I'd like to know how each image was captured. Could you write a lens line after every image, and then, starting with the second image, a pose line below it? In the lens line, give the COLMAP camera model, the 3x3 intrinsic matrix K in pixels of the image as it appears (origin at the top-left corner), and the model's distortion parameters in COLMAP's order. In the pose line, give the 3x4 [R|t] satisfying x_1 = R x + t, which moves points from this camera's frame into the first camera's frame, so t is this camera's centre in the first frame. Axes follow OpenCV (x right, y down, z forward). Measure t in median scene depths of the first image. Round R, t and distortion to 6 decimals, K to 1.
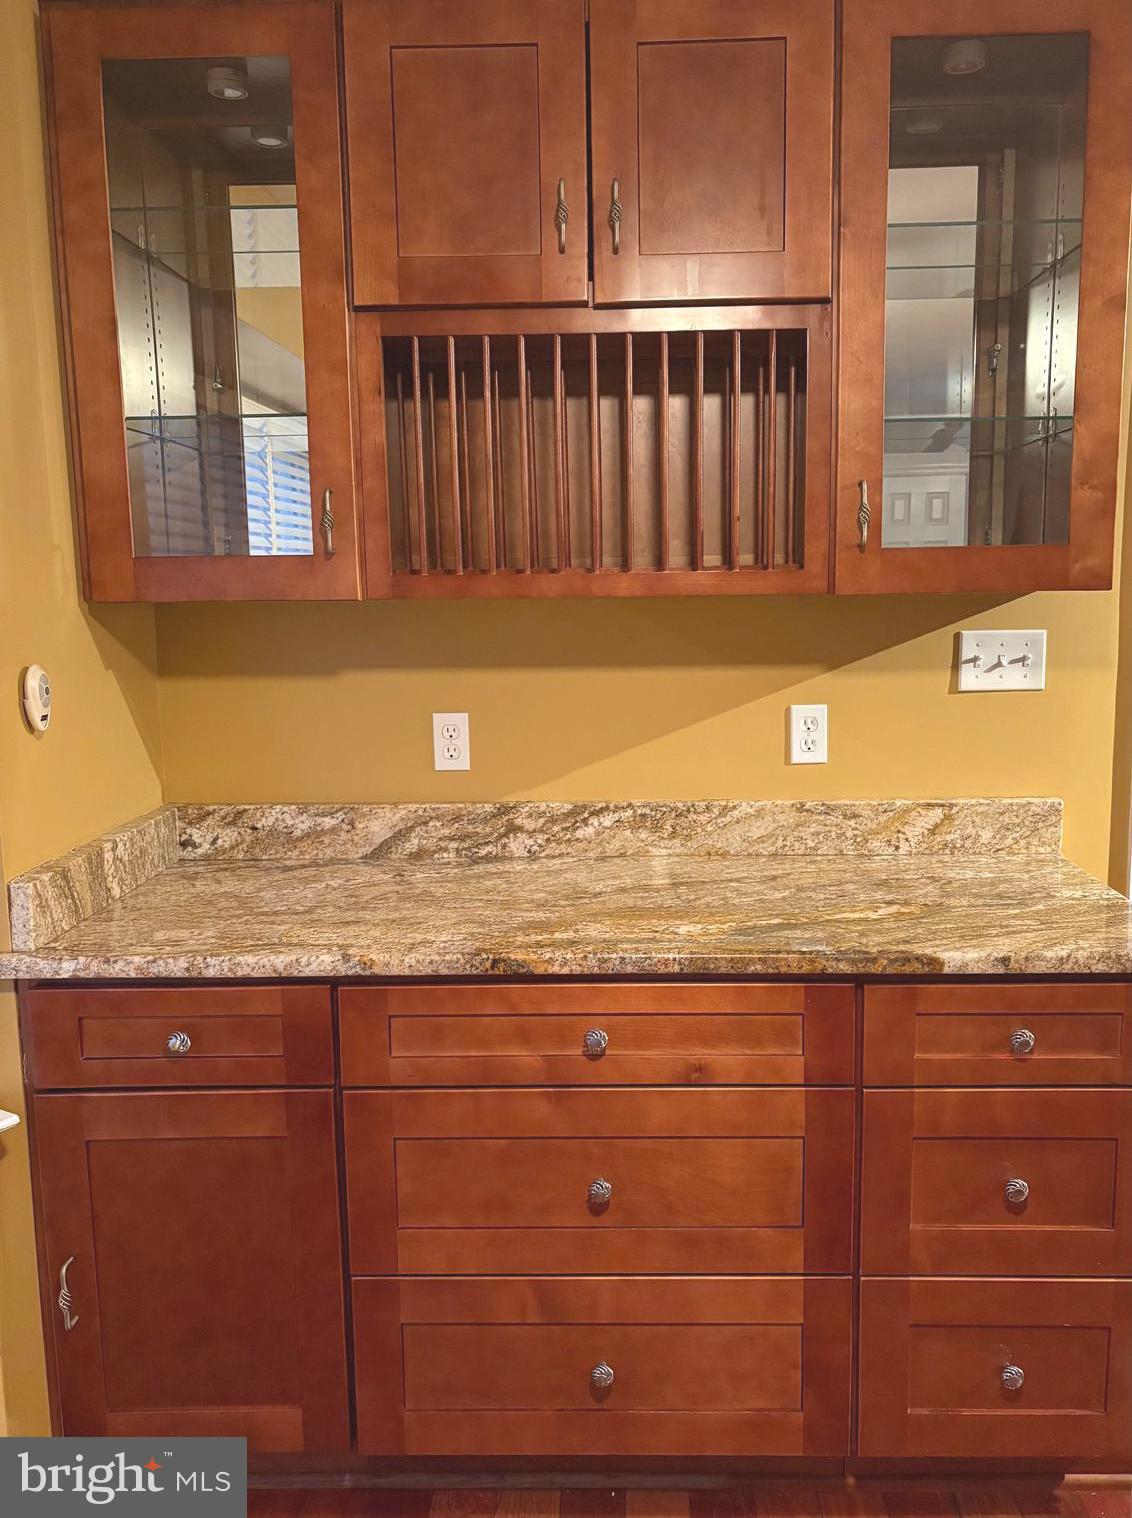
lens RADIAL K [[1151.7, 0, 628.3], [0, 1151.7, 758.9], [0, 0, 1]] dist [0.047173, -0.020090]
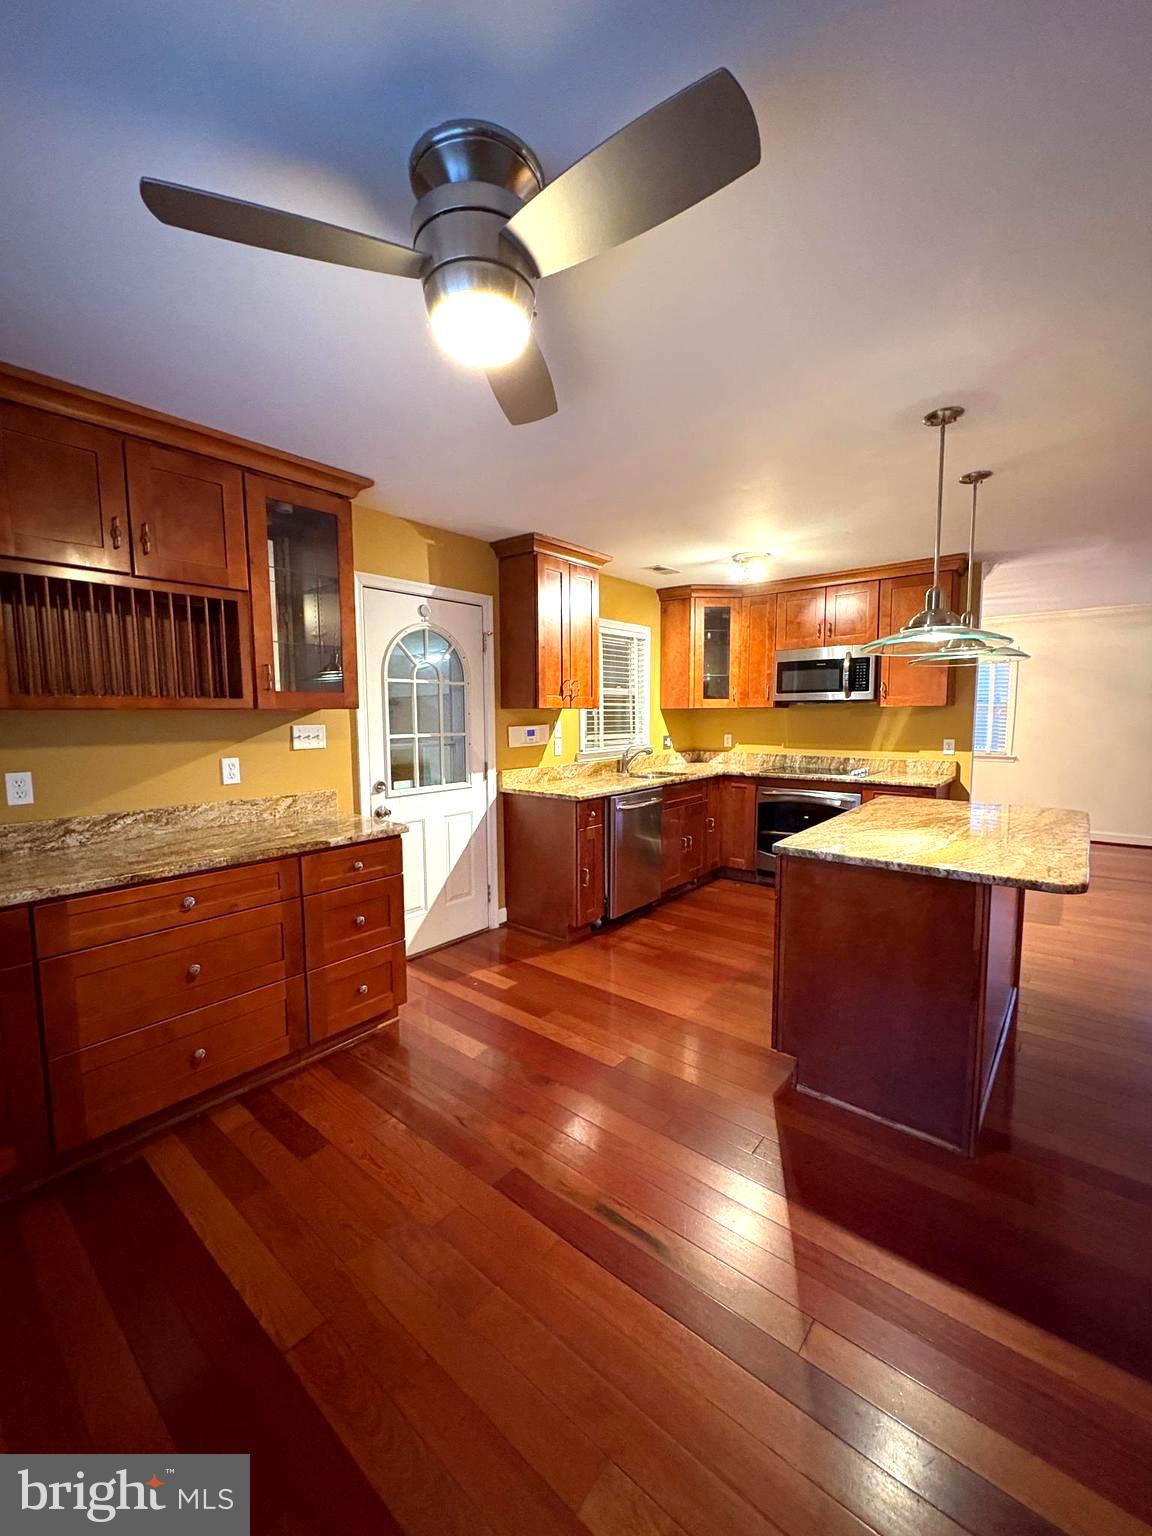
lens RADIAL K [[610.4, 0, 573.5], [0, 610.4, 770.6], [0, 0, 1]] dist [-0.002677, 0.001260]
pose [[0.618222, -0.063279, 0.783452, -0.367334], [0.108403, 0.994093, -0.005249, 0.057126], [-0.778492, 0.088174, 0.621430, -0.268678]]
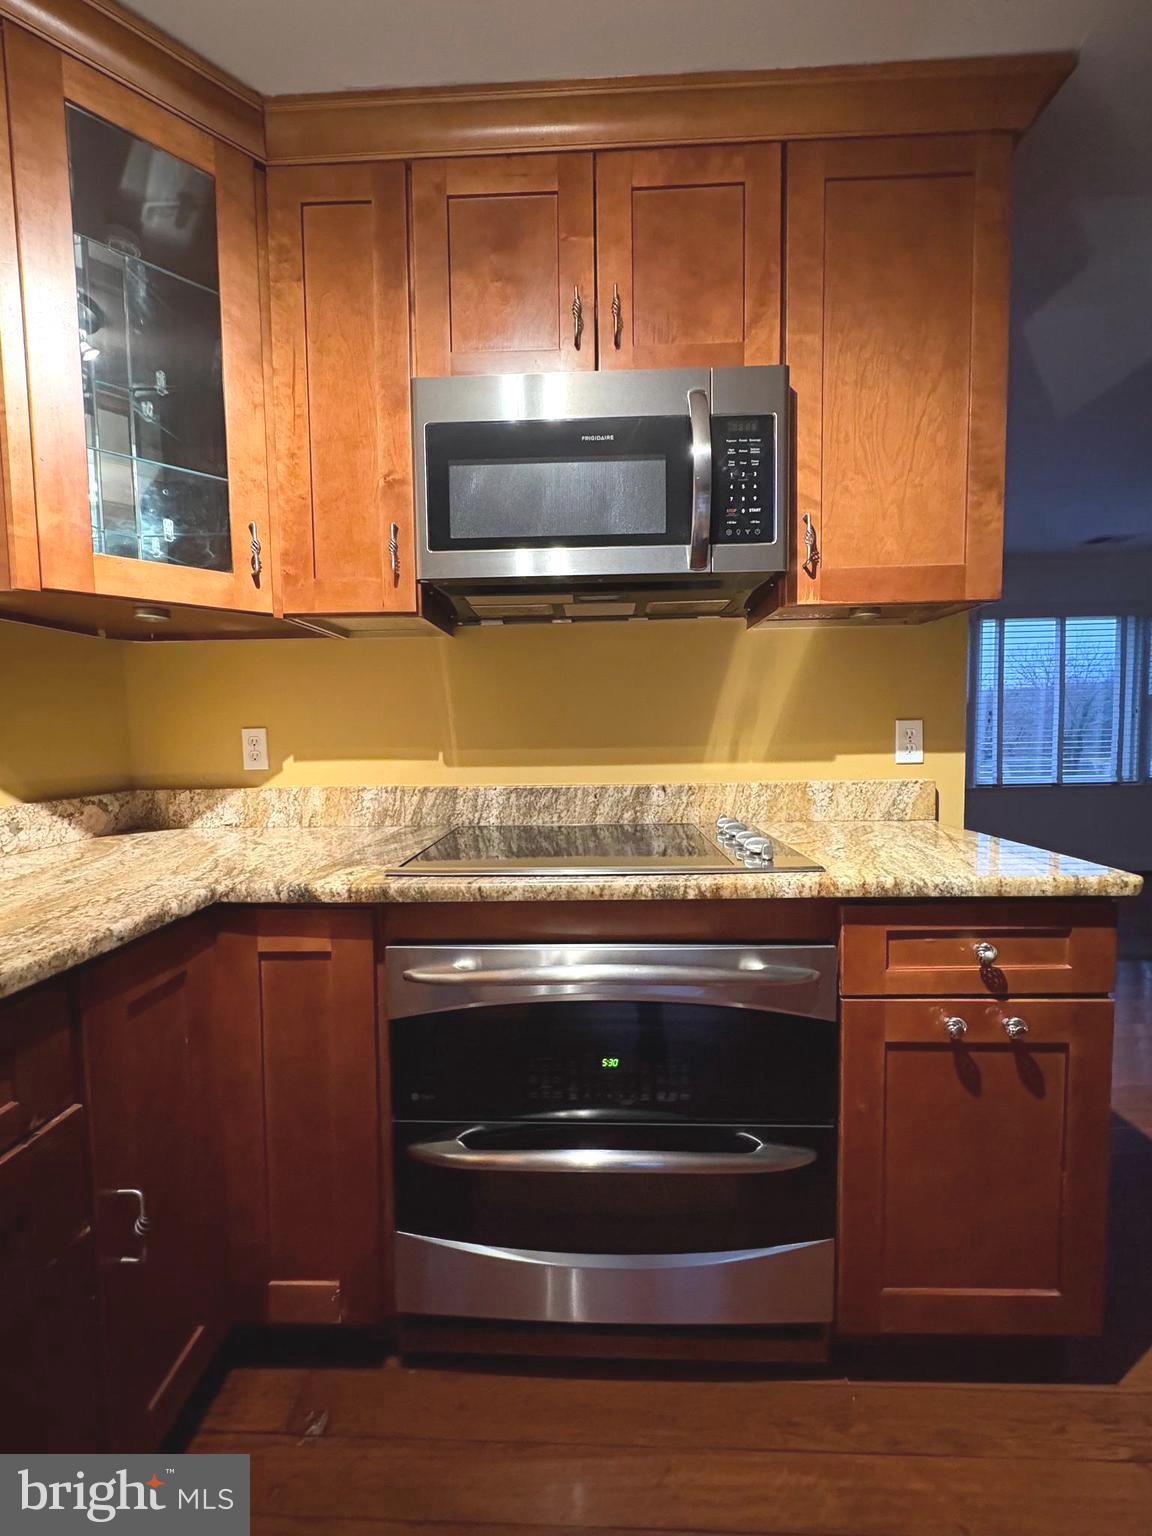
lens RADIAL K [[610.4, 0, 582.0], [0, 610.4, 765.9], [0, 0, 1]] dist [-0.002677, 0.001260]
pose [[-0.005120, -0.039788, 0.999195, 1.264339], [0.155980, 0.986946, 0.040100, 0.041985], [-0.987747, 0.156060, 0.001153, 0.398299]]
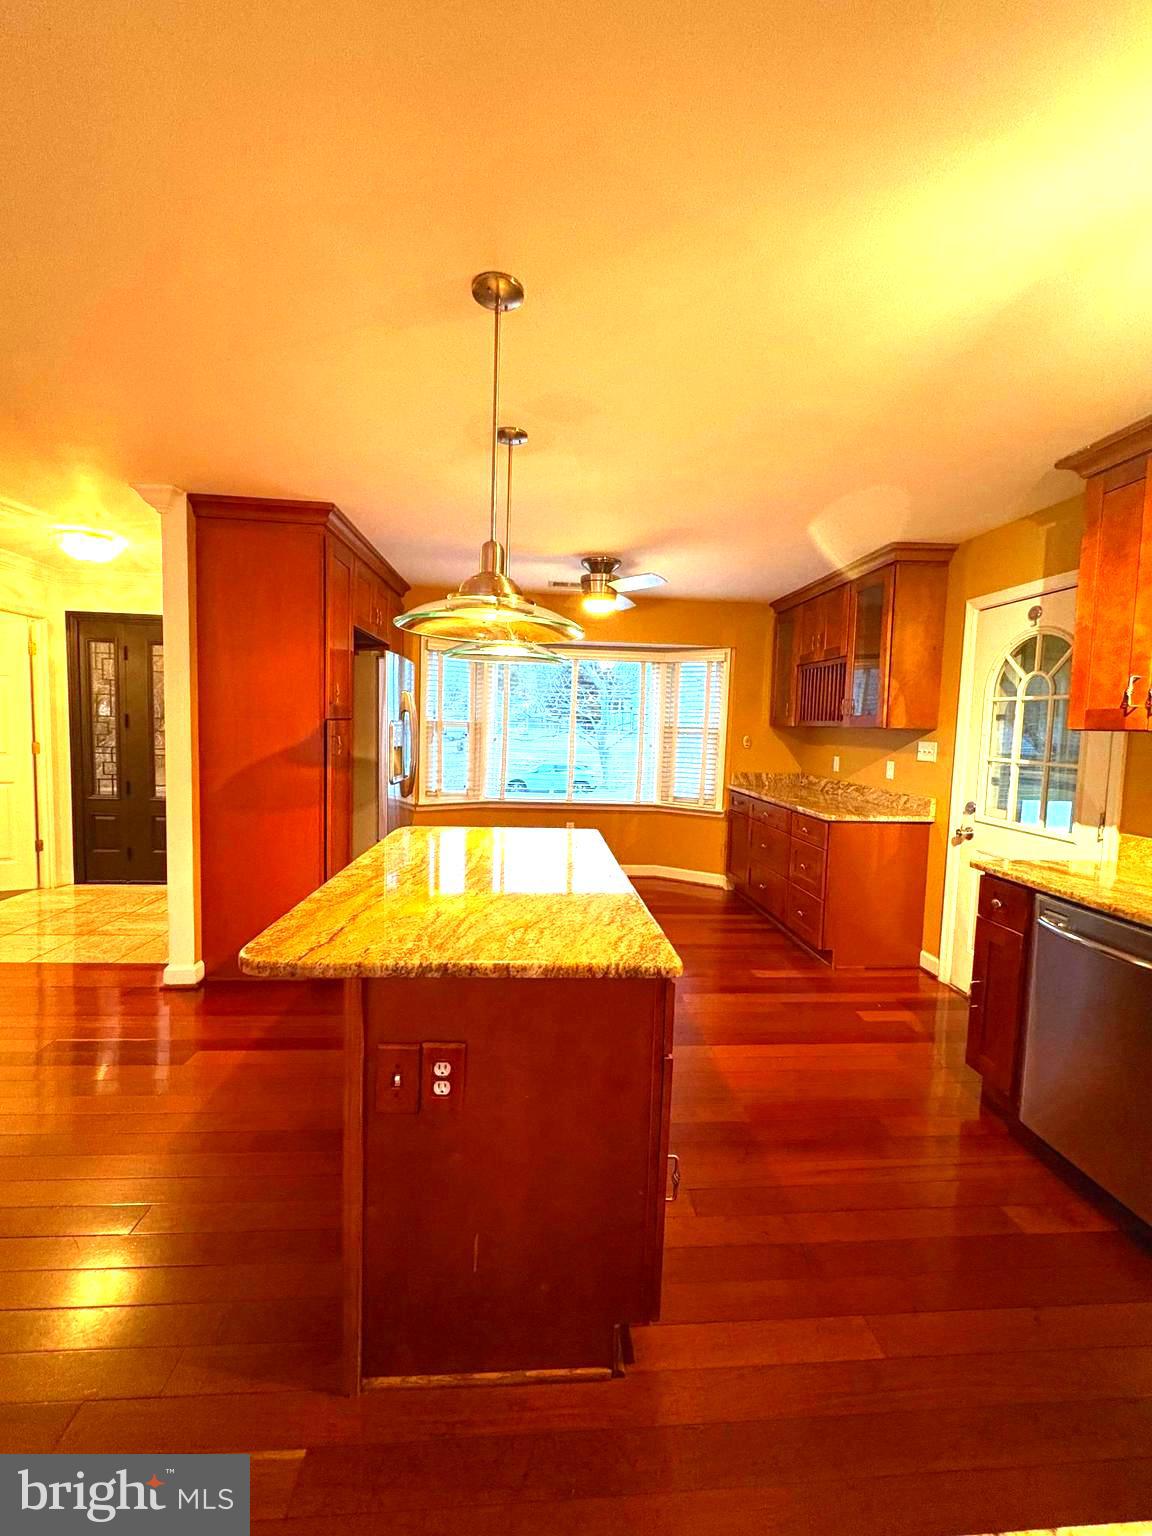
lens RADIAL K [[610.4, 0, 568.7], [0, 610.4, 766.9], [0, 0, 1]] dist [-0.002677, 0.001260]
pose [[0.088520, 0.088540, -0.992132, 1.842928], [-0.165361, 0.983526, 0.073018, -0.005720], [0.982253, 0.157596, 0.101703, -0.098992]]
